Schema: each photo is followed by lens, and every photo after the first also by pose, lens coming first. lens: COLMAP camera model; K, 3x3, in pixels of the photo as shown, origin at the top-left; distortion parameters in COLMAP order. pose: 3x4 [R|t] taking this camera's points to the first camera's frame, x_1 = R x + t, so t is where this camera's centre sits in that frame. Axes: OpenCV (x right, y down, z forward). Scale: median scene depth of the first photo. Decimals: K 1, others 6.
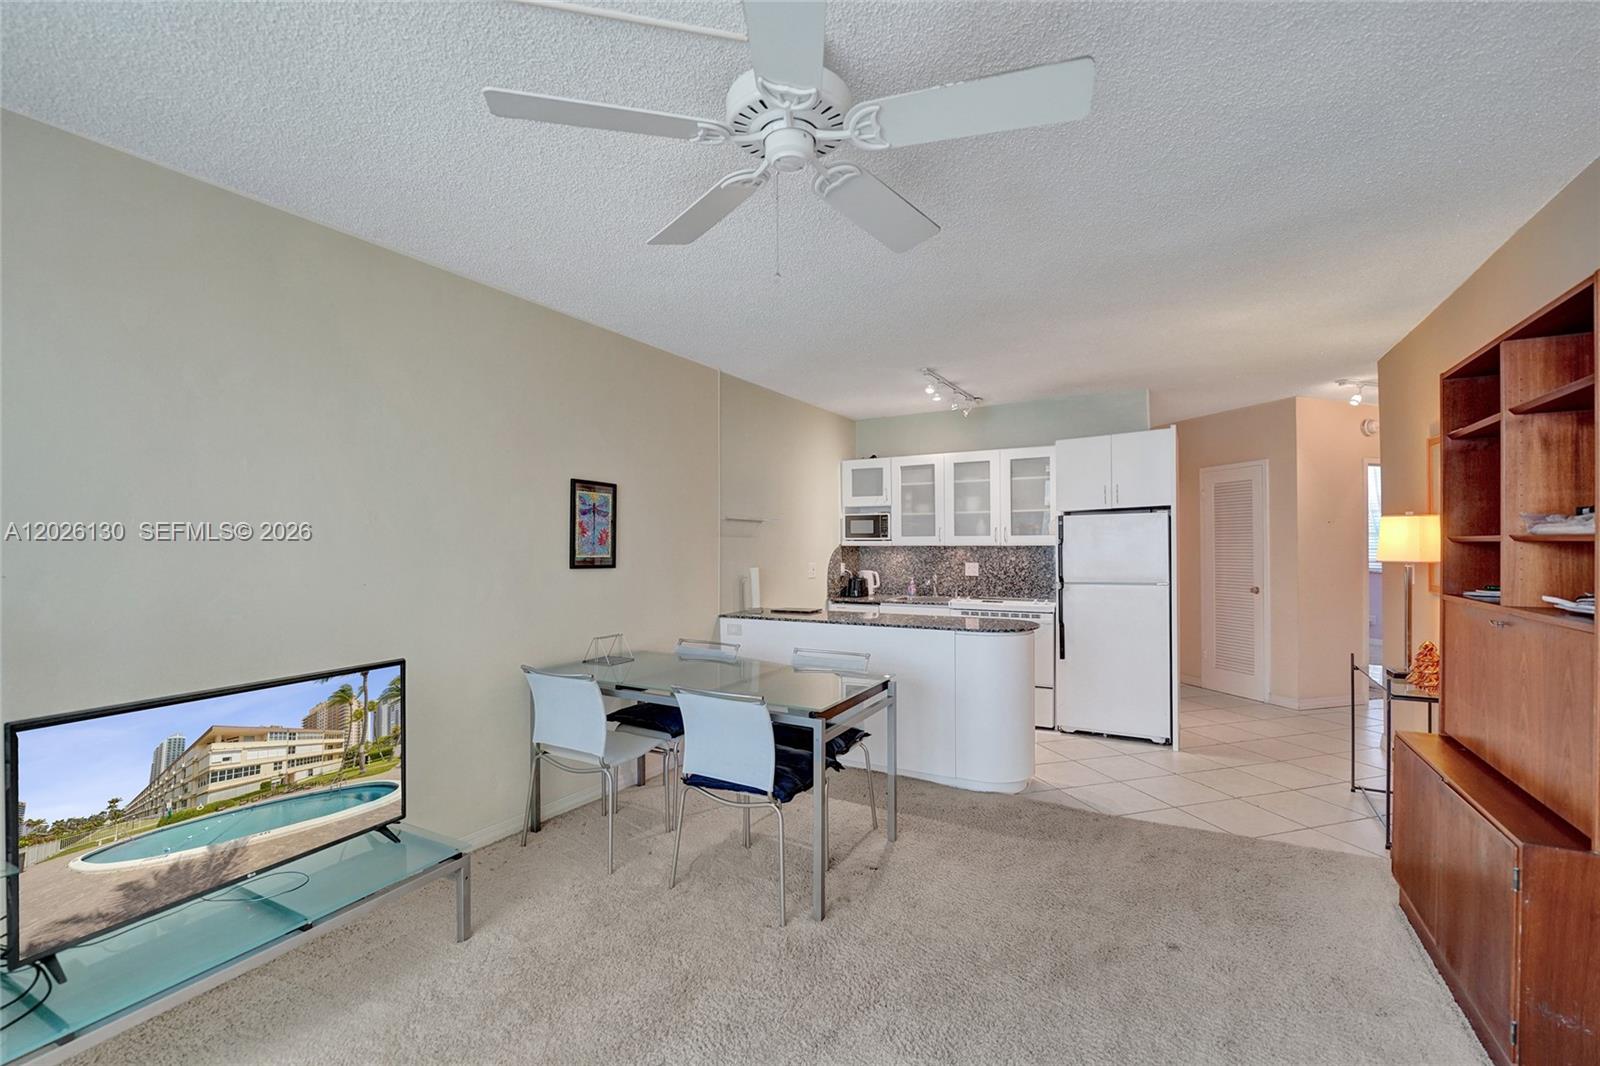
lens RADIAL K [[675.3, 0, 783.3], [0, 675.3, 544.5], [0, 0, 1]] dist [-0.037449, 0.000190]
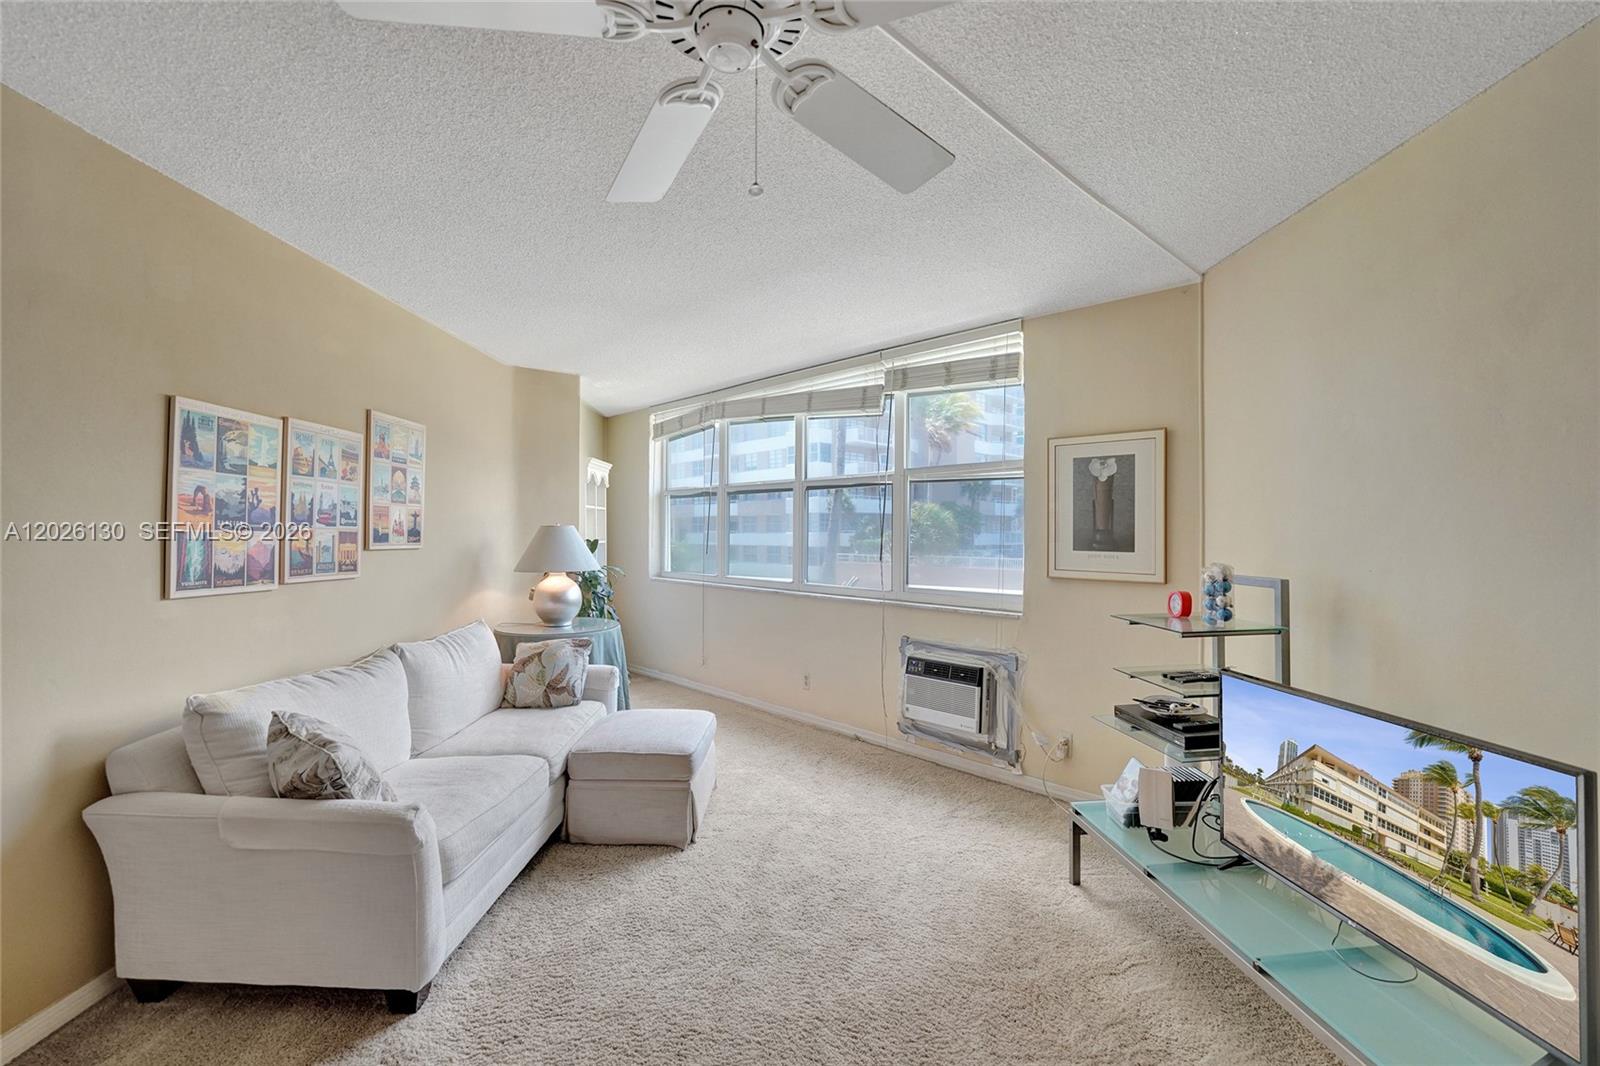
lens RADIAL K [[678.7, 0, 795.6], [0, 678.7, 529.8], [0, 0, 1]] dist [-0.024285, -0.000016]
pose [[-0.864589, 0.001427, -0.502478, 0.109685], [0.003673, 0.999987, -0.003480, -0.009410], [0.502466, -0.004854, -0.864583, 0.558653]]
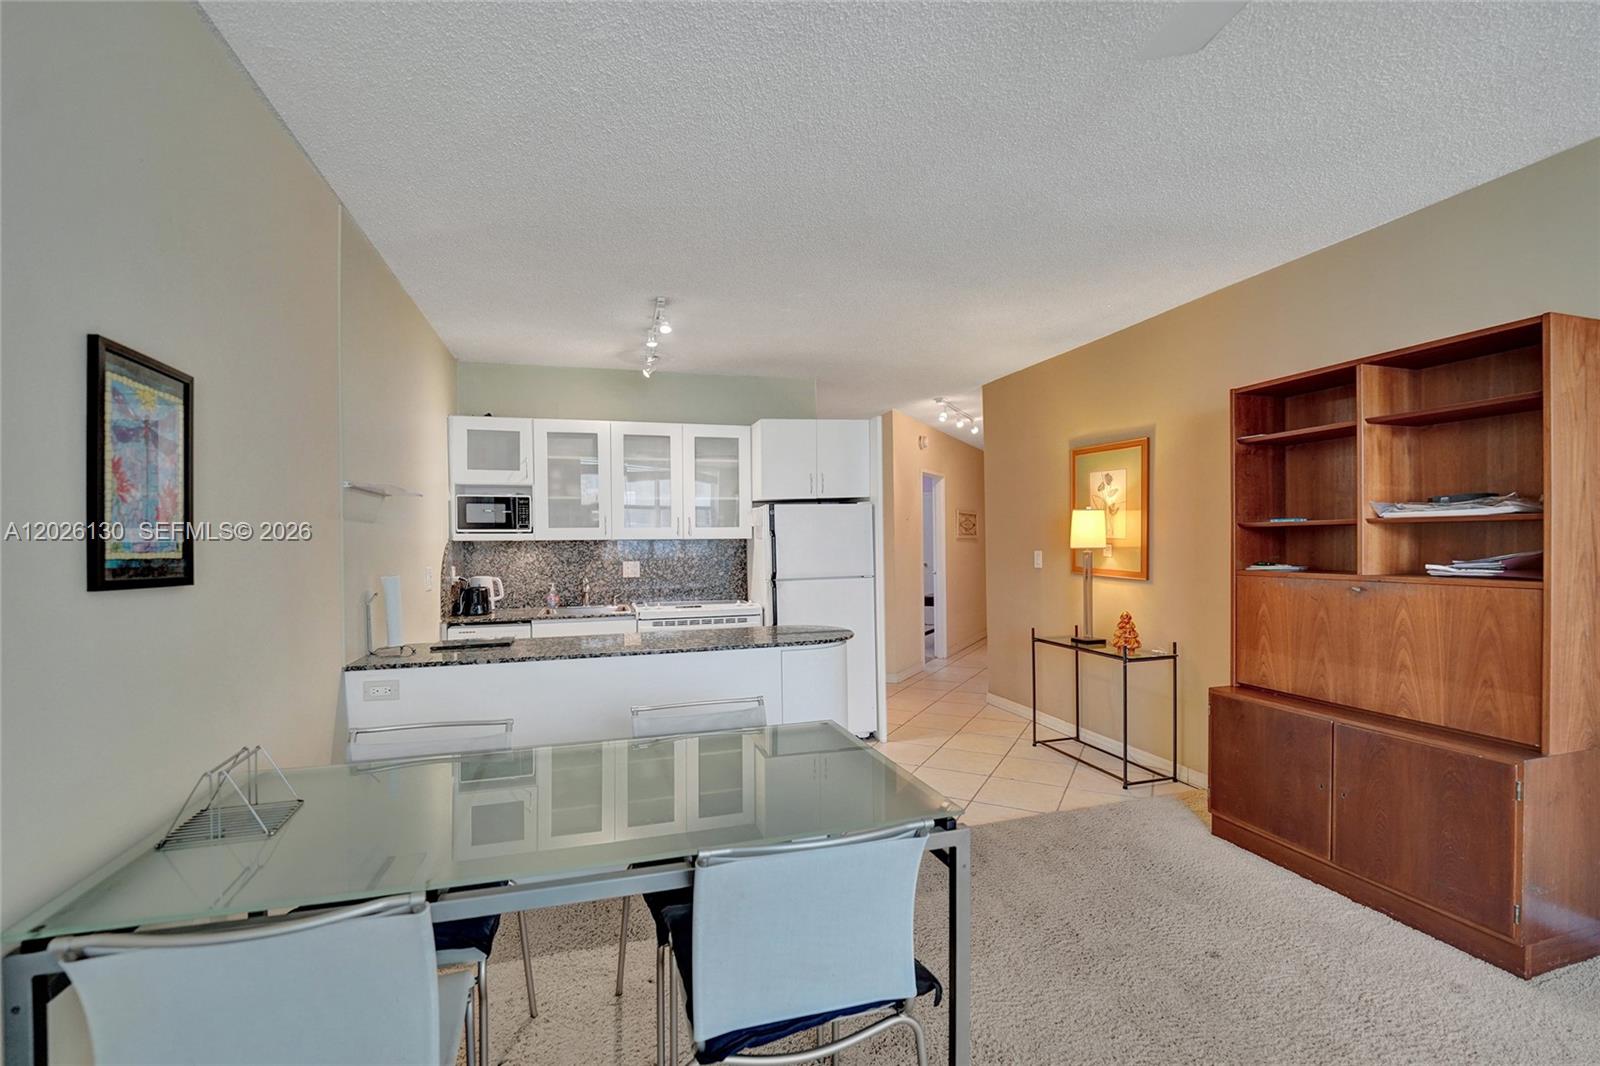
lens RADIAL K [[690.6, 0, 802.9], [0, 690.6, 545.6], [0, 0, 1]] dist [-0.022775, 0.000193]
pose [[0.675210, -0.006975, 0.737592, -0.231945], [0.008215, 0.999964, 0.001936, 0.010477], [-0.737580, 0.004752, 0.675243, 0.353937]]
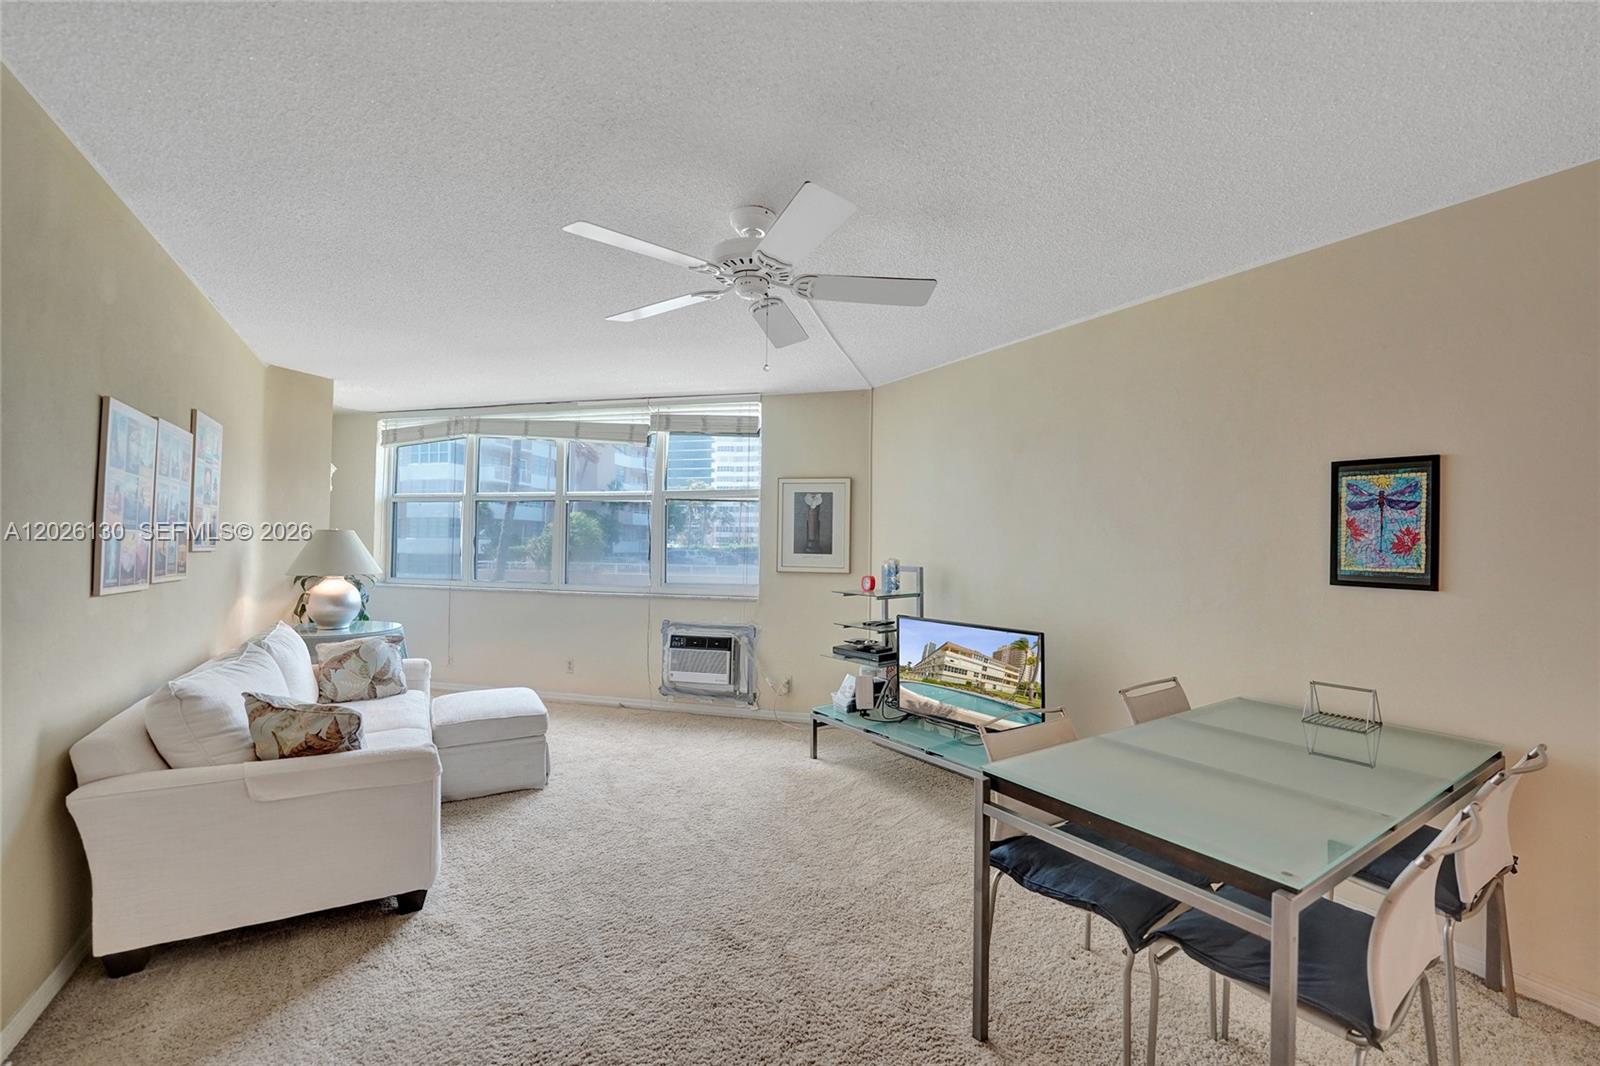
lens RADIAL K [[654.3, 0, 799.7], [0, 654.3, 532.6], [0, 0, 1]] dist [-0.019770, -0.000315]
pose [[-0.472231, -0.017841, -0.881294, 0.410829], [-0.005350, 0.999835, -0.017374, -0.004075], [0.881459, -0.003490, -0.472248, 0.588625]]
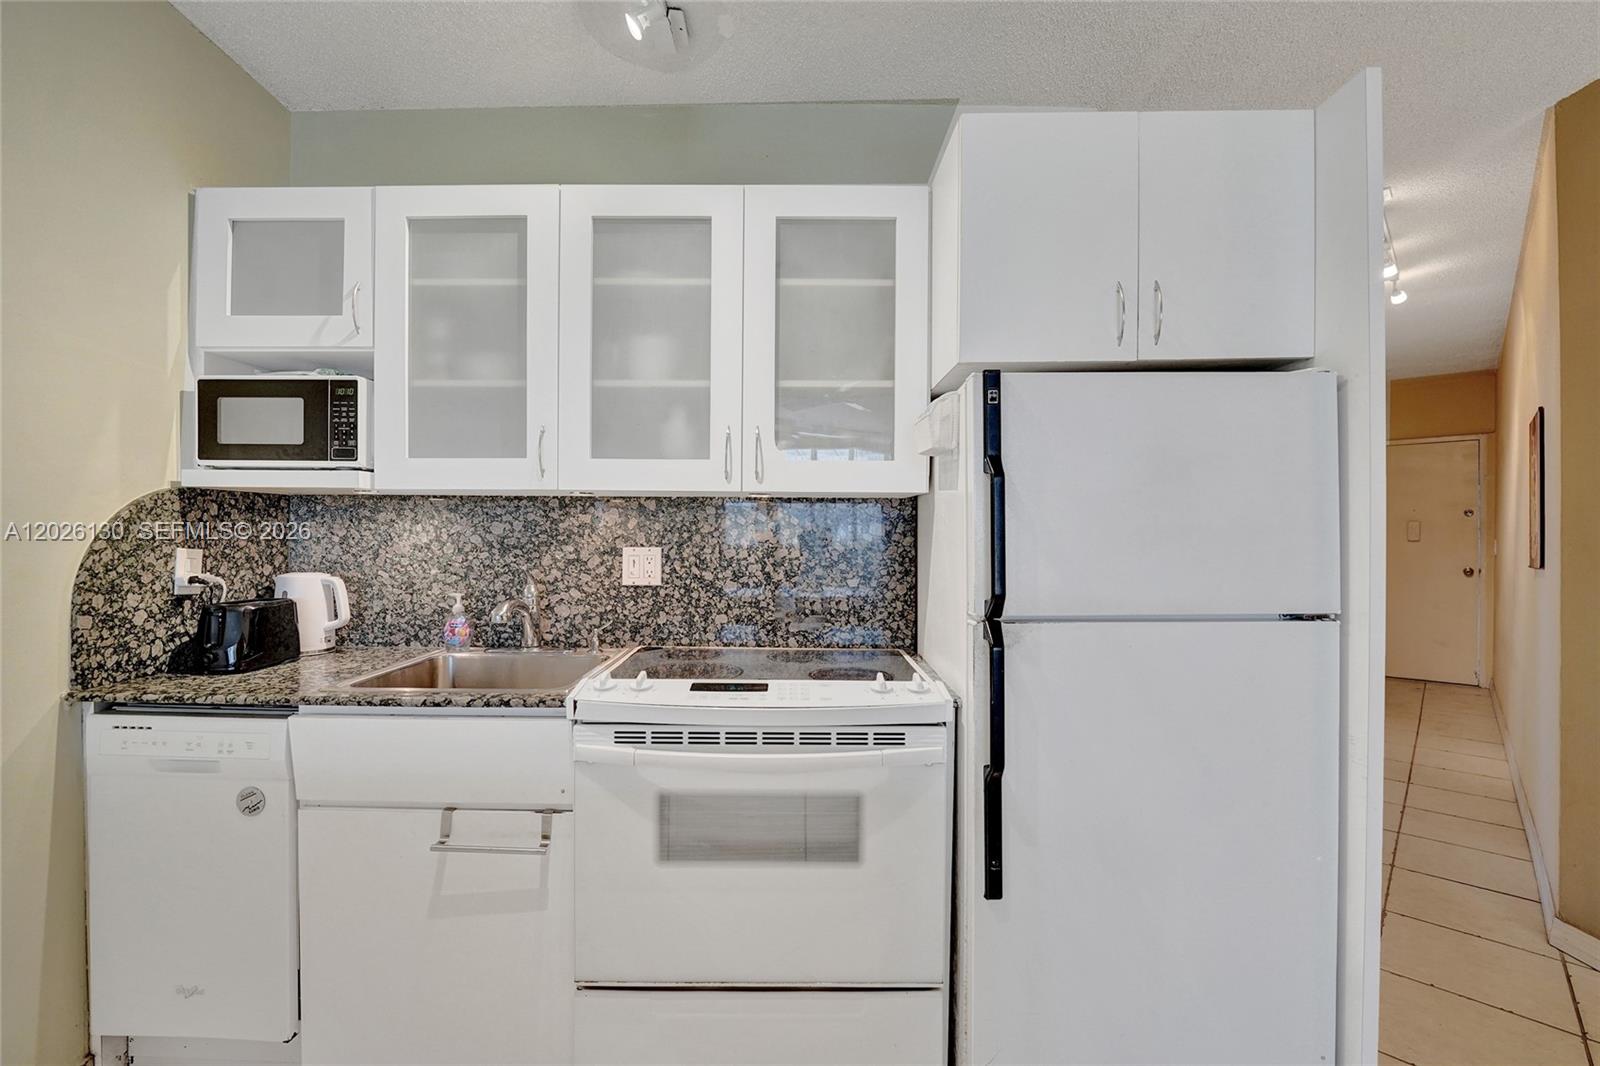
lens RADIAL K [[678.7, 0, 795.6], [0, 678.7, 529.8], [0, 0, 1]] dist [-0.024285, -0.000016]
pose [[0.857305, 0.011028, 0.514691, 0.206027], [-0.009852, 0.999939, -0.005015, 0.023381], [-0.514715, -0.000771, 0.857361, 0.807099]]
